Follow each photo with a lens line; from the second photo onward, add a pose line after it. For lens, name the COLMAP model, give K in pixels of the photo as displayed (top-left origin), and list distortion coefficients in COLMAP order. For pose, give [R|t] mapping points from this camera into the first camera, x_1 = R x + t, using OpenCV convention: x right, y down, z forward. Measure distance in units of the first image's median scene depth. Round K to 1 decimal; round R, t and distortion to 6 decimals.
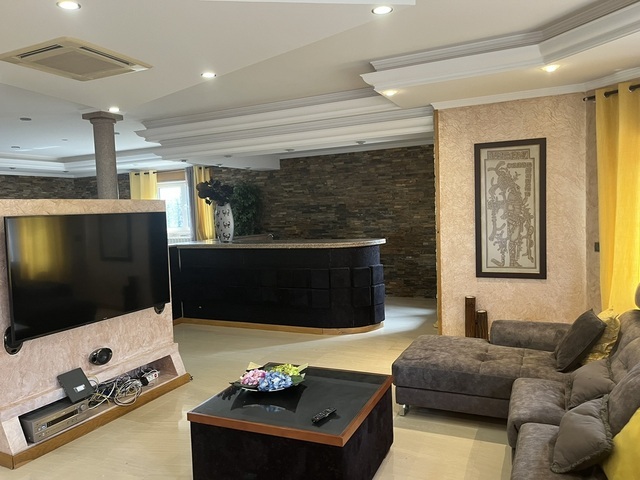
lens RADIAL K [[483.4, 0, 318.5], [0, 483.4, 237.9], [0, 0, 1]] dist [0.071576, -0.108054]
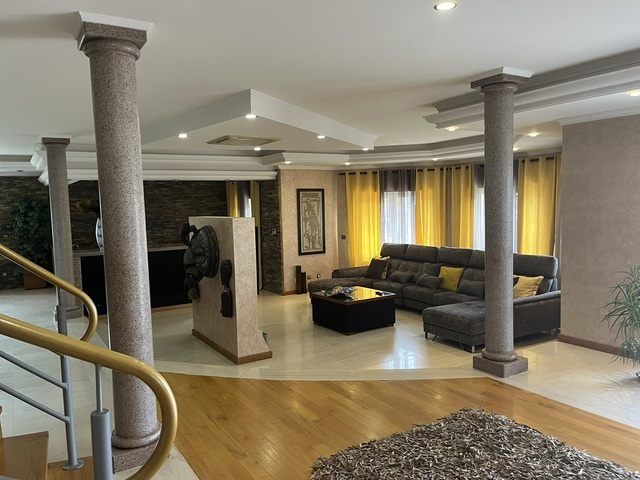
lens RADIAL K [[483.4, 0, 318.5], [0, 483.4, 237.9], [0, 0, 1]] dist [0.071576, -0.108054]
pose [[0.540668, -0.035875, 0.840471, -3.280664], [0.054408, 0.998490, 0.007619, -0.005254], [-0.839475, 0.041609, 0.541803, -0.349249]]
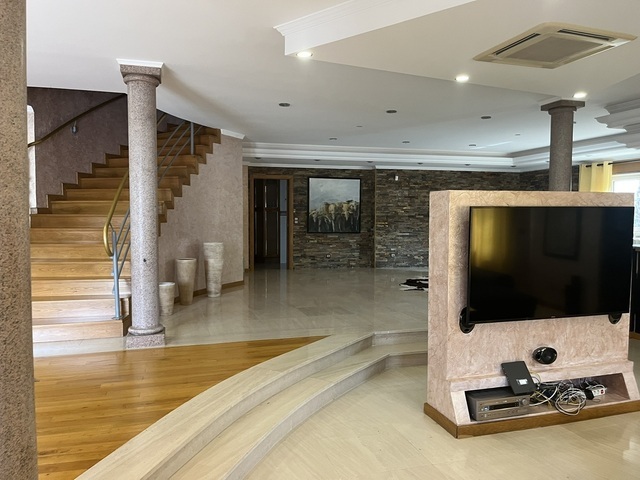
lens RADIAL K [[483.4, 0, 318.5], [0, 483.4, 237.9], [0, 0, 1]] dist [0.071576, -0.108054]
pose [[0.670991, 0.077419, -0.737413, -0.049158], [-0.070664, 0.996684, 0.040340, 0.004975], [0.738090, 0.025041, 0.674237, 0.016647]]
